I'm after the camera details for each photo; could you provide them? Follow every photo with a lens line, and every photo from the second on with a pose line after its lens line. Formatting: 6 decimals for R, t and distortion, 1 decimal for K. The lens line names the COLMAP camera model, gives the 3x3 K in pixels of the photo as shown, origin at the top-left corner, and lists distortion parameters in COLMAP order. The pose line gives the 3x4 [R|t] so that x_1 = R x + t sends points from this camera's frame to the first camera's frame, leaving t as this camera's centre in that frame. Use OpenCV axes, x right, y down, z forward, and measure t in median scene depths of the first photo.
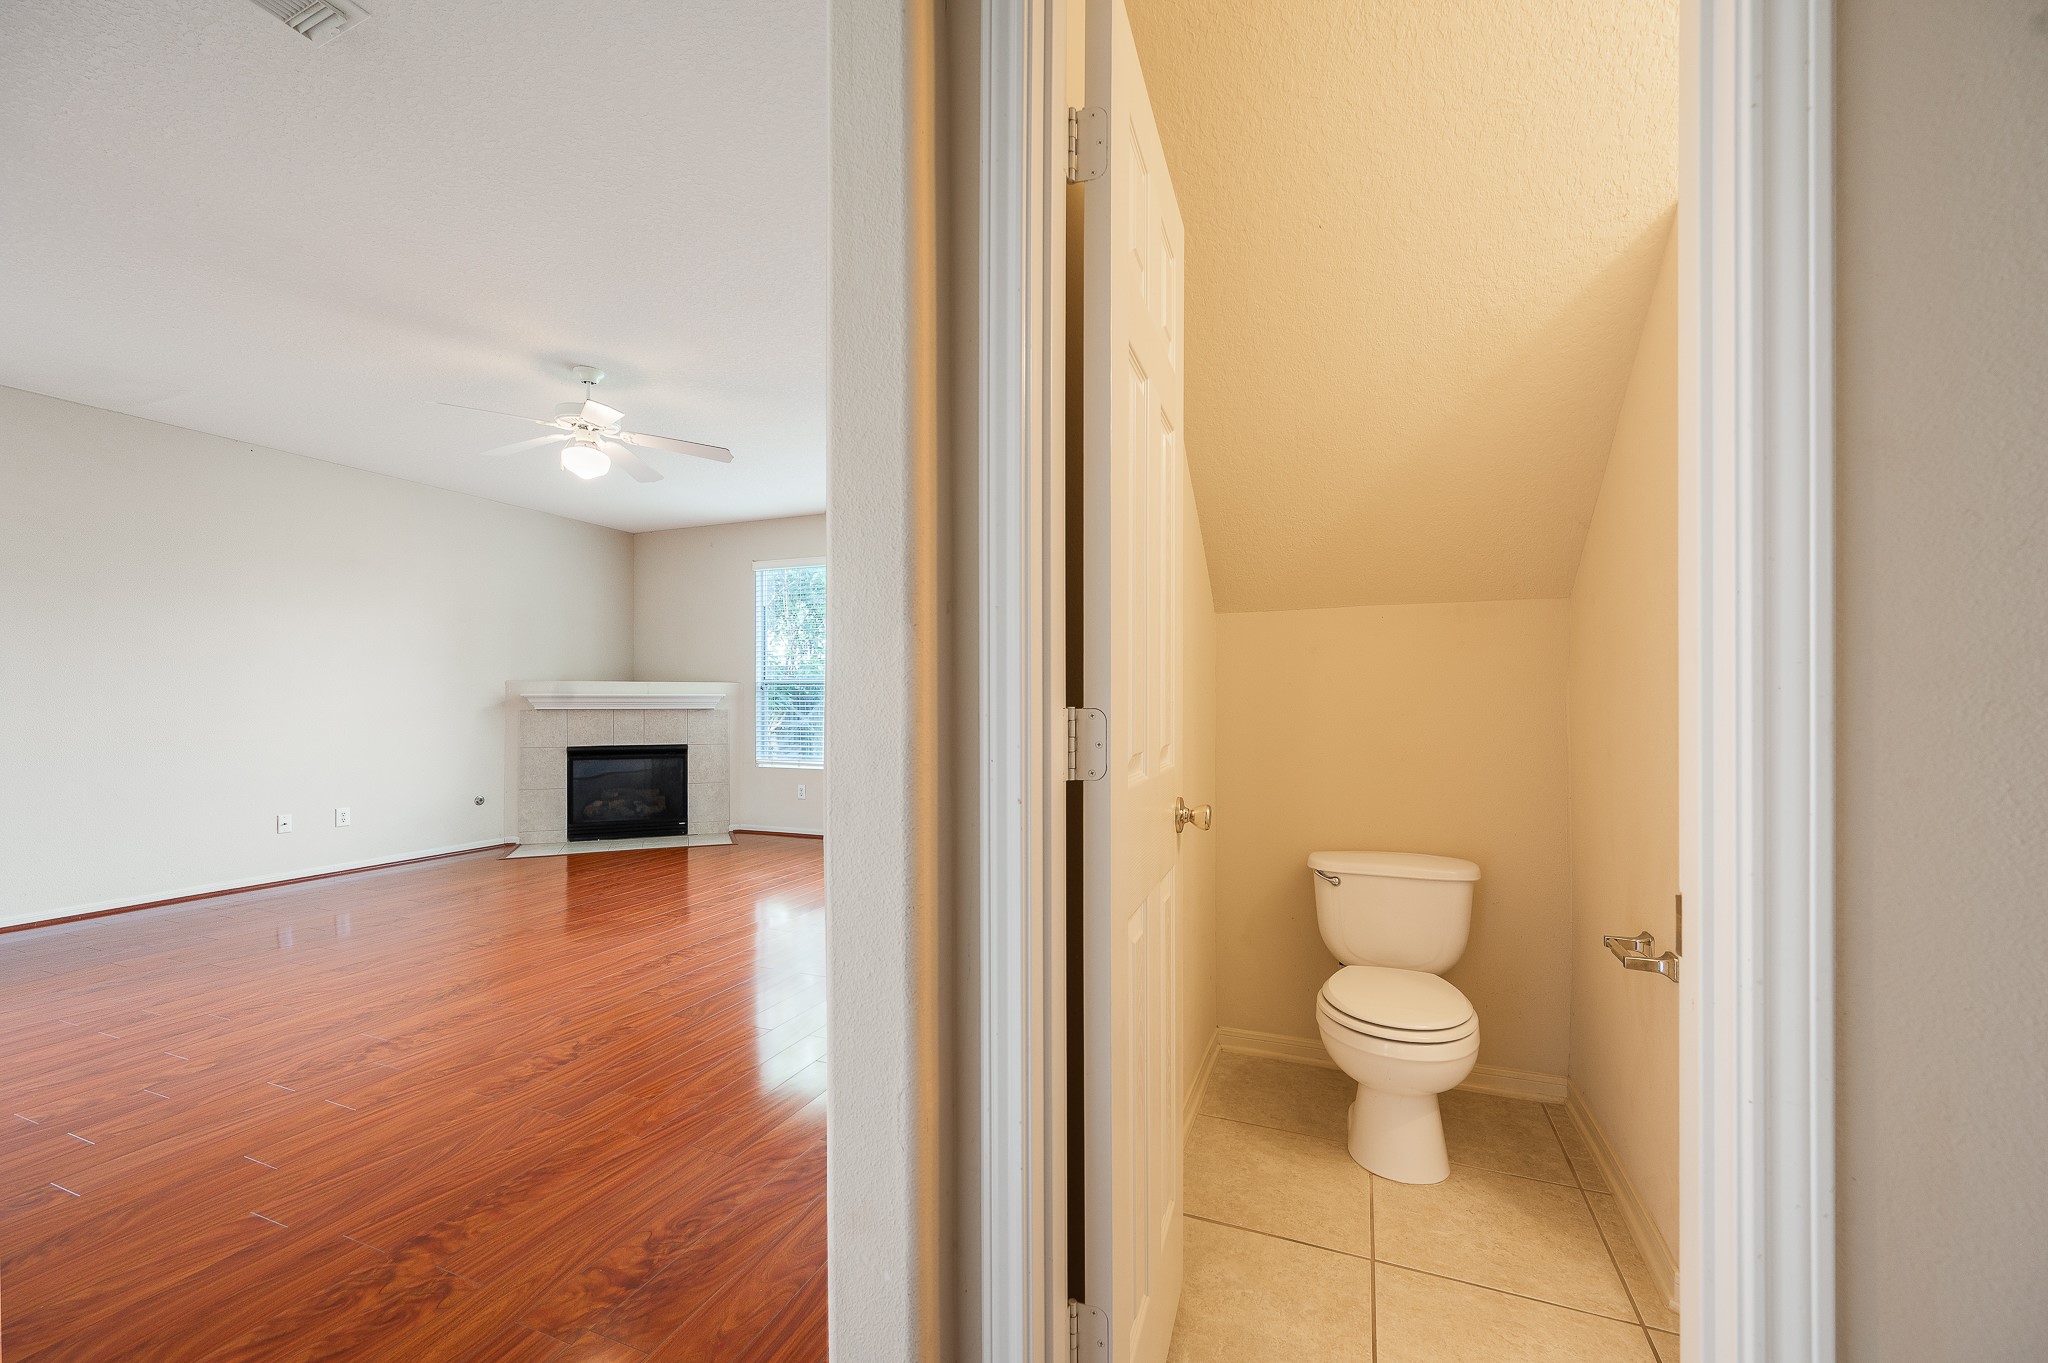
lens RADIAL K [[821.6, 0, 1019.6], [0, 821.6, 697.5], [0, 0, 1]] dist [0.005432, 0.000264]
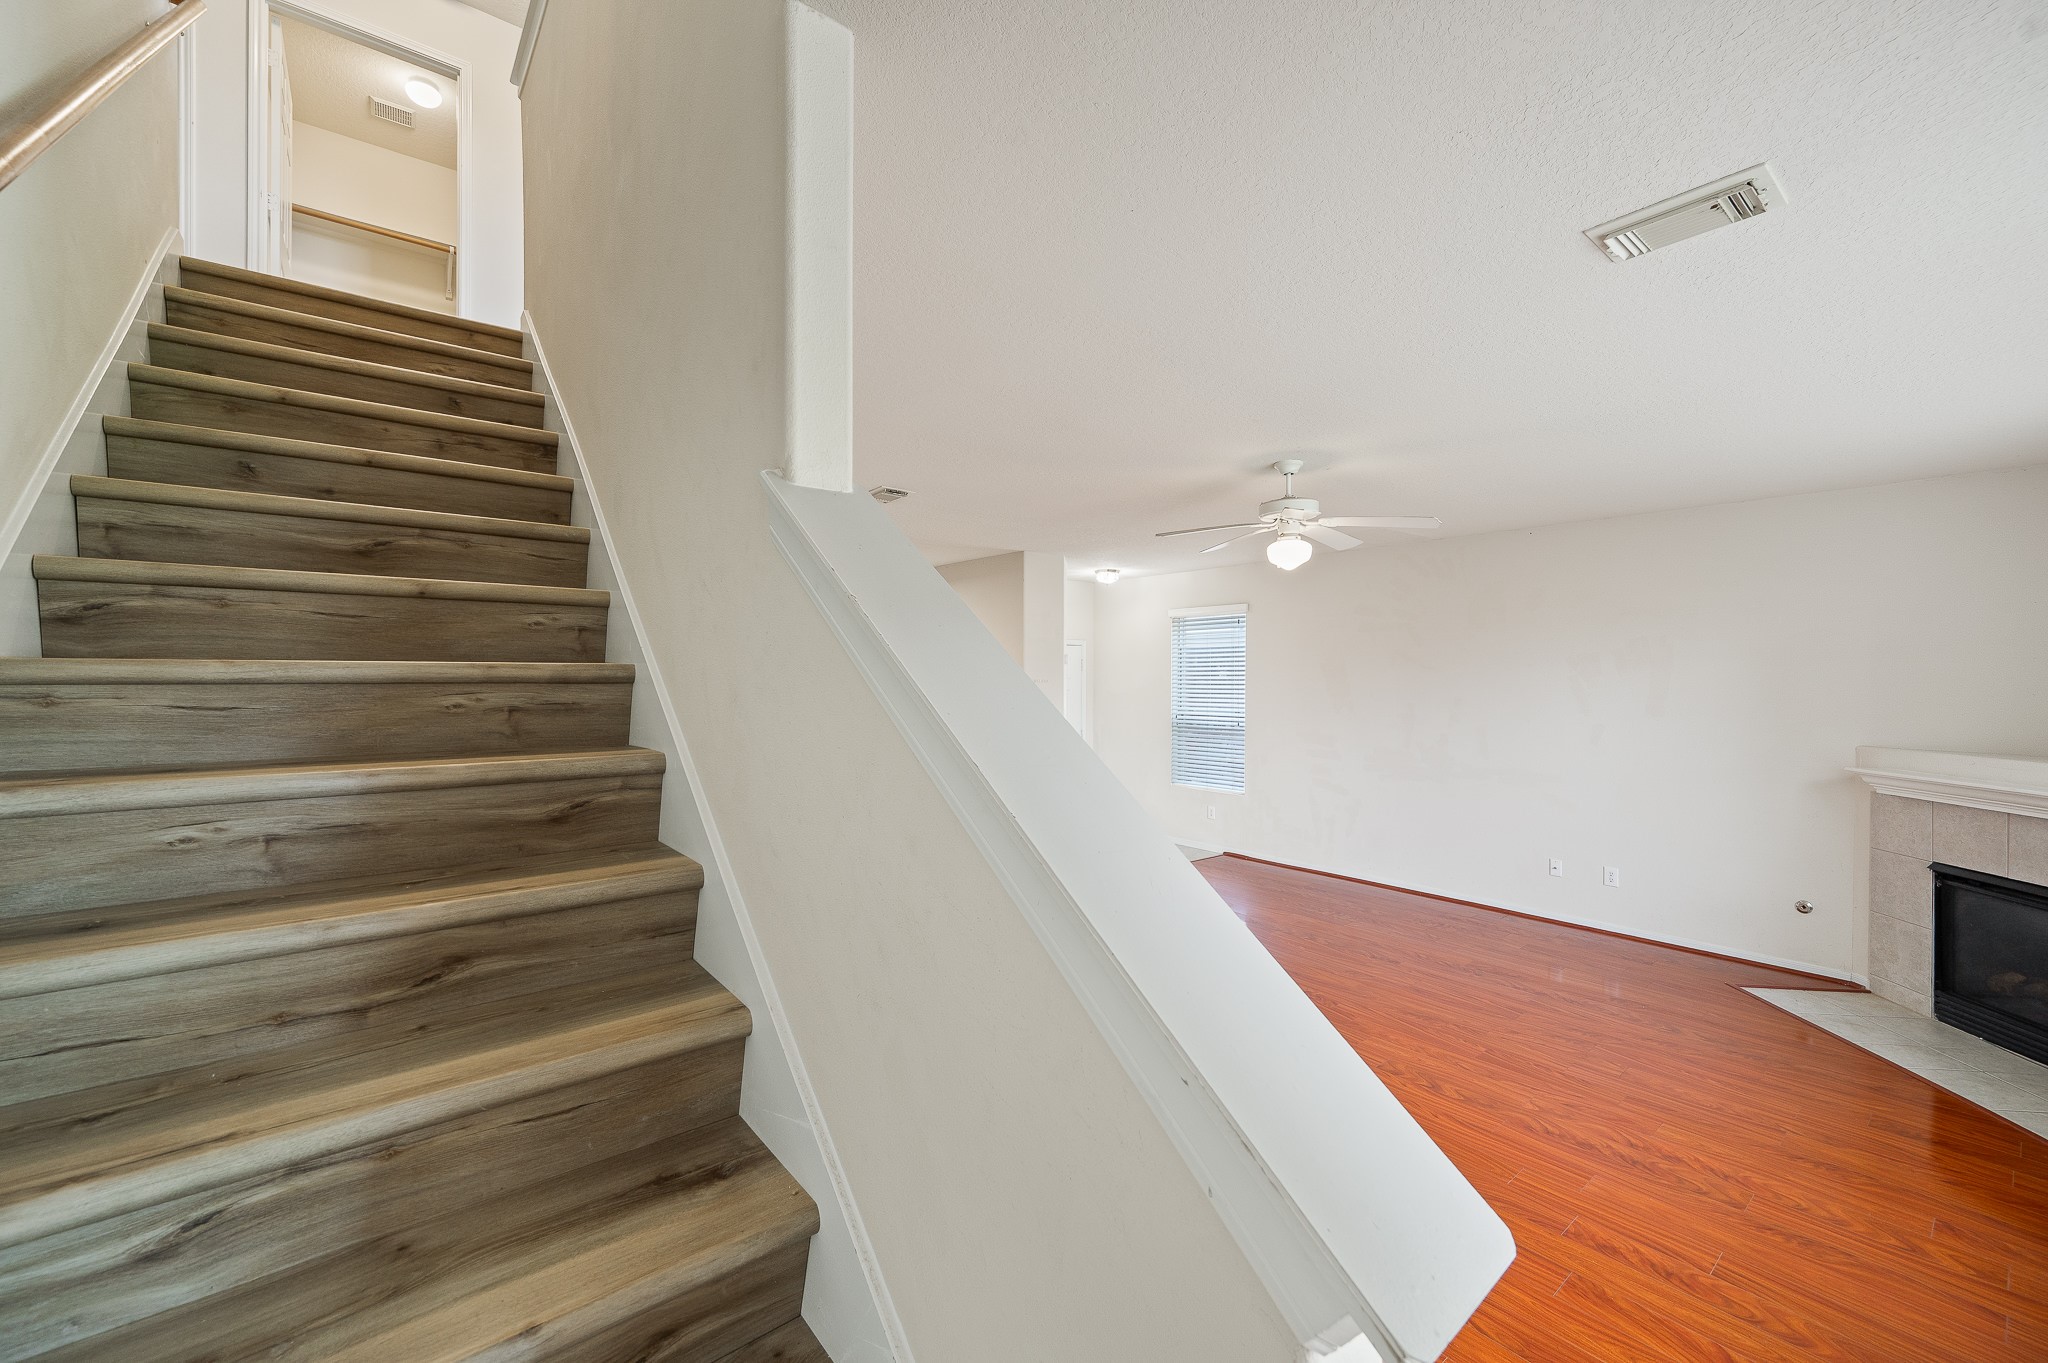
lens RADIAL K [[821.6, 0, 1025.6], [0, 821.6, 675.5], [0, 0, 1]] dist [0.005432, 0.000264]
pose [[-0.482529, -0.000556, -0.875880, 0.532265], [0.000740, 0.999999, -0.001043, -0.134037], [0.875880, -0.001152, -0.482528, 1.221741]]
